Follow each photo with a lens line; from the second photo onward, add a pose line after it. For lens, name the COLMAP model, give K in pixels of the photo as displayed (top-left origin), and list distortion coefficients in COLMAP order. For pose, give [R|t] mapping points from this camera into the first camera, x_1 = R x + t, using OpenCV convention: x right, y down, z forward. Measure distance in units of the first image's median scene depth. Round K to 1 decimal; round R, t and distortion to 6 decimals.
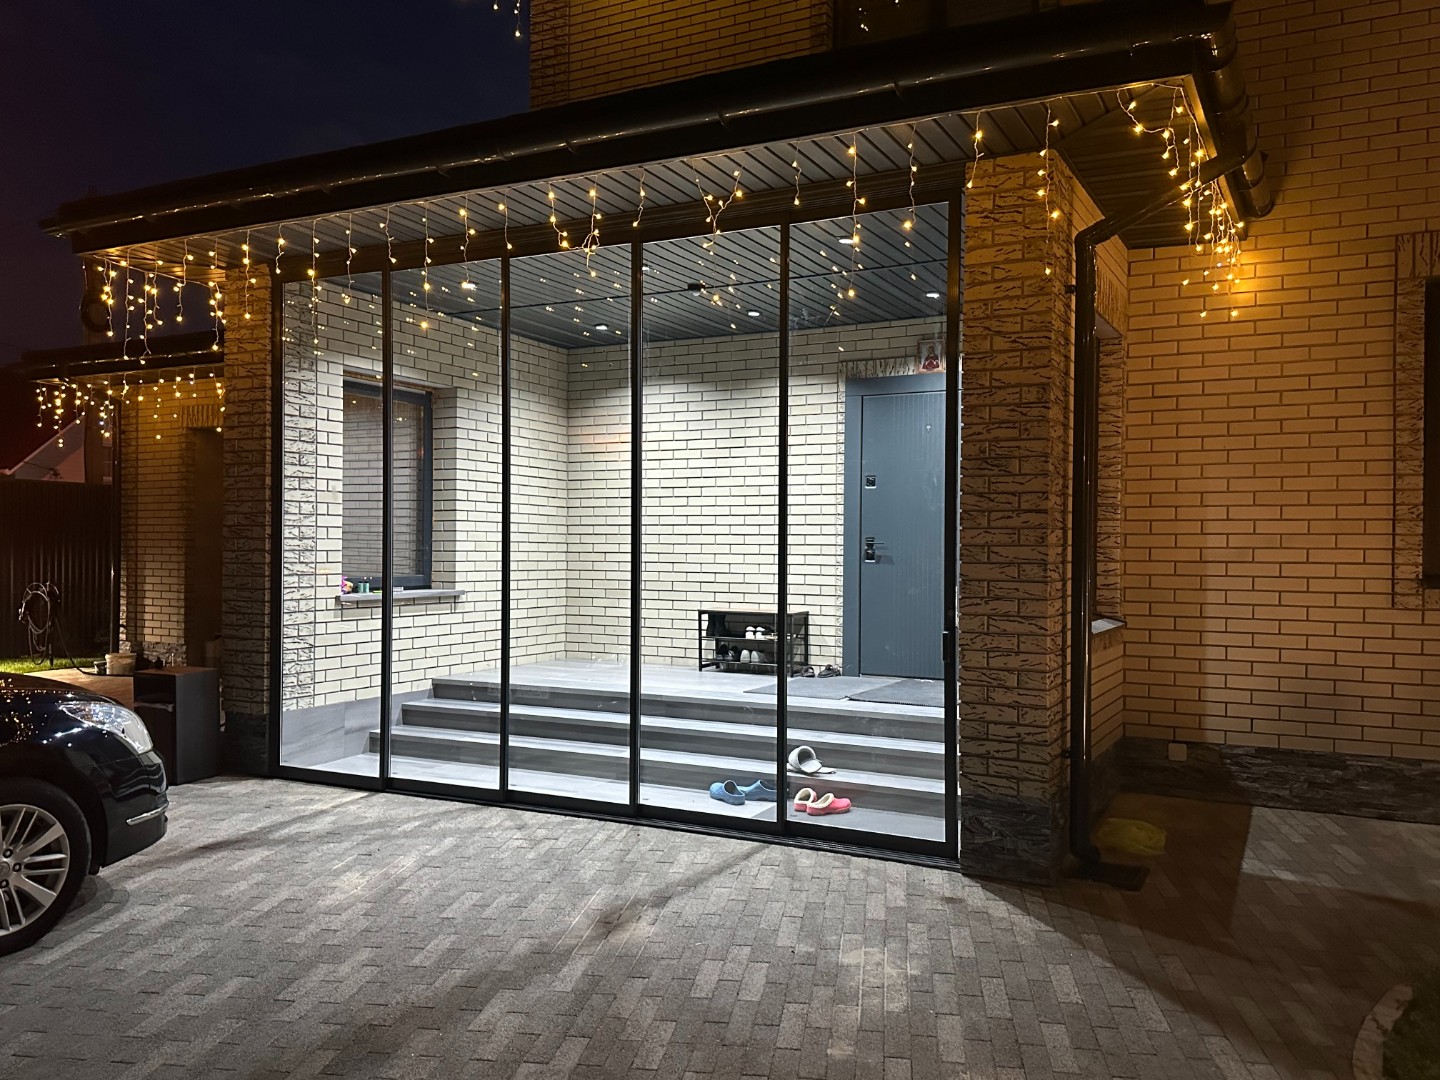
lens RADIAL K [[1163.3, 0, 736.8], [0, 1163.3, 555.0], [0, 0, 1]] dist [0.134168, -0.209462]
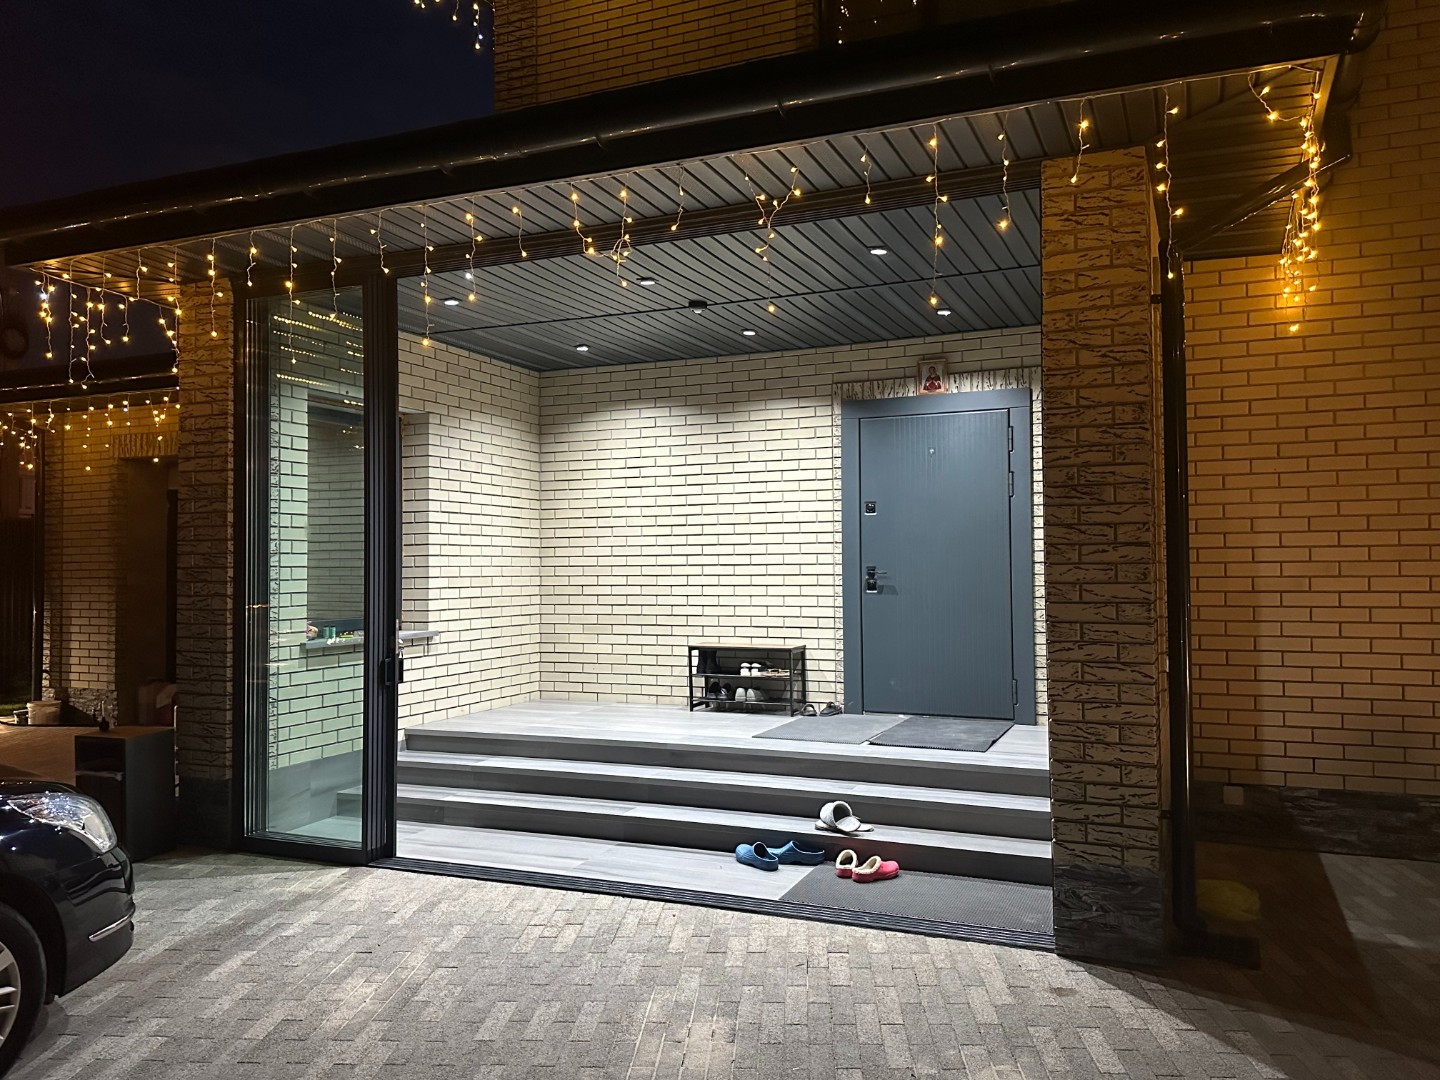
lens RADIAL K [[1121.8, 0, 720.0], [0, 1121.8, 540.0], [0, 0, 1]] dist [0.098408, -0.116306]
pose [[0.997541, -0.014202, 0.068626, -0.094869], [0.016201, 0.999458, -0.028659, -0.016592], [-0.068182, 0.029700, 0.997231, 0.126168]]
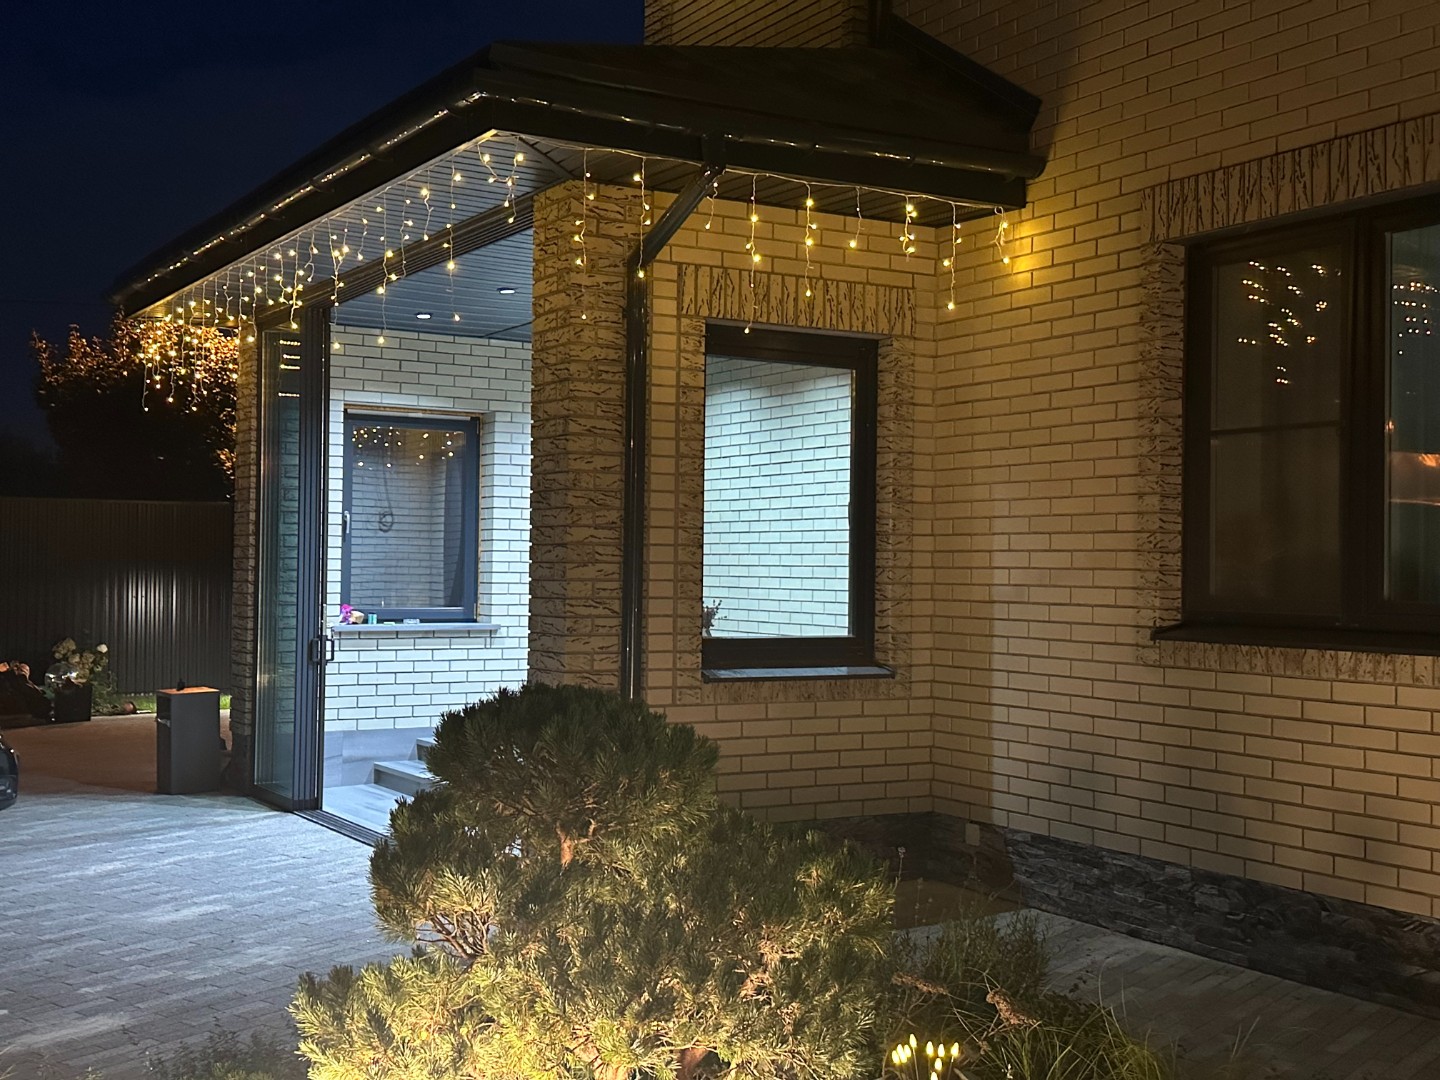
lens RADIAL K [[1740.6, 0, 720.0], [0, 1740.6, 540.0], [0, 0, 1]] dist [0.172863, 0.001395]
pose [[0.841000, -0.006326, -0.540998, 0.915906], [-0.009519, 0.999604, -0.026485, -0.003271], [0.540952, 0.027424, 0.840606, -0.124117]]
